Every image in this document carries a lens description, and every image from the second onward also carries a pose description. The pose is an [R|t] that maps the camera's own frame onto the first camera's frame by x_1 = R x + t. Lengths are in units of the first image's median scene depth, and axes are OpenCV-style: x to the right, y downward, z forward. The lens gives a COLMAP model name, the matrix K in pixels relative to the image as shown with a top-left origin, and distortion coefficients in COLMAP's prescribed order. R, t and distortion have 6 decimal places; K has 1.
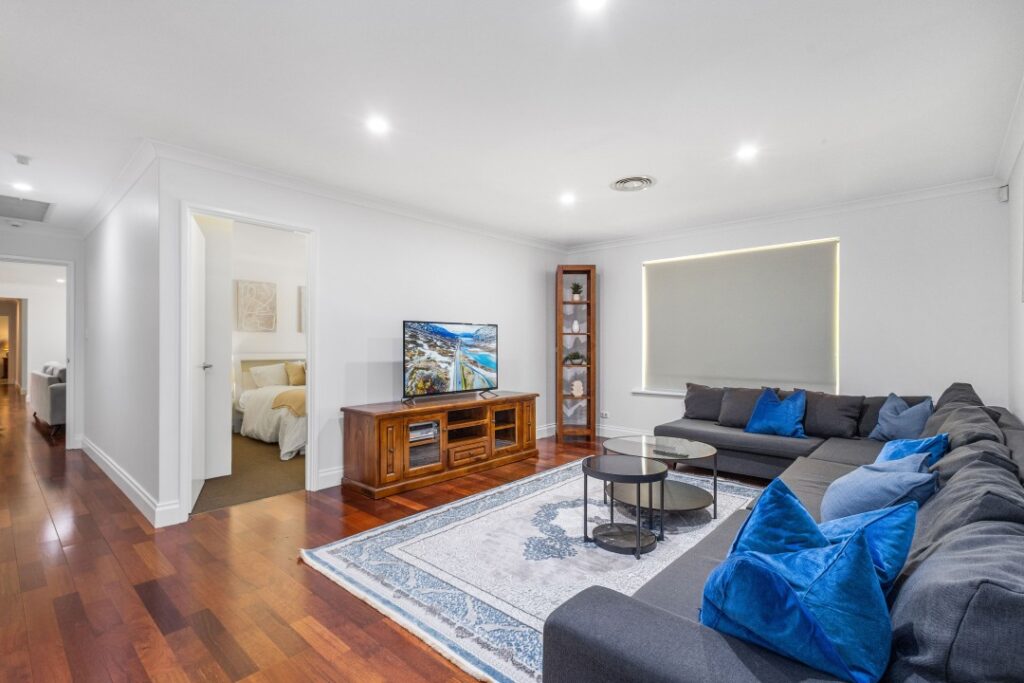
lens RADIAL K [[471.9, 0, 512.8], [0, 471.9, 340.3], [0, 0, 1]] dist [-0.000238, -0.000025]
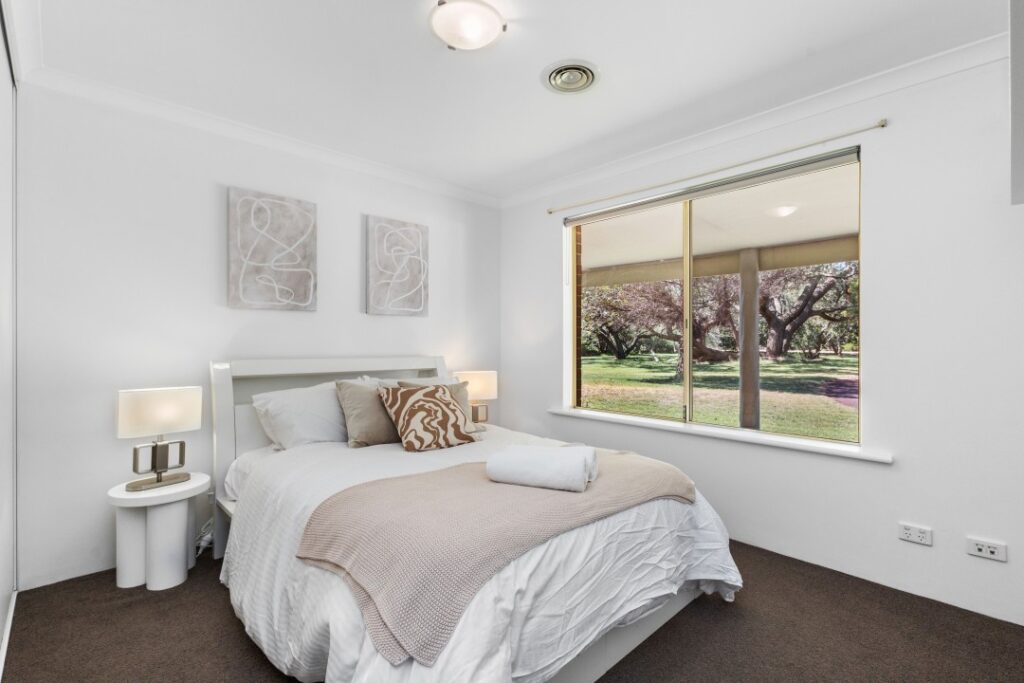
lens RADIAL K [[471.9, 0, 511.5], [0, 471.9, 345.1], [0, 0, 1]] dist [-0.000238, -0.000025]
pose [[0.997237, 0.009260, -0.073702, -0.291110], [-0.008981, 0.999951, 0.004125, 0.011645], [0.073737, -0.003451, 0.997272, 0.583651]]
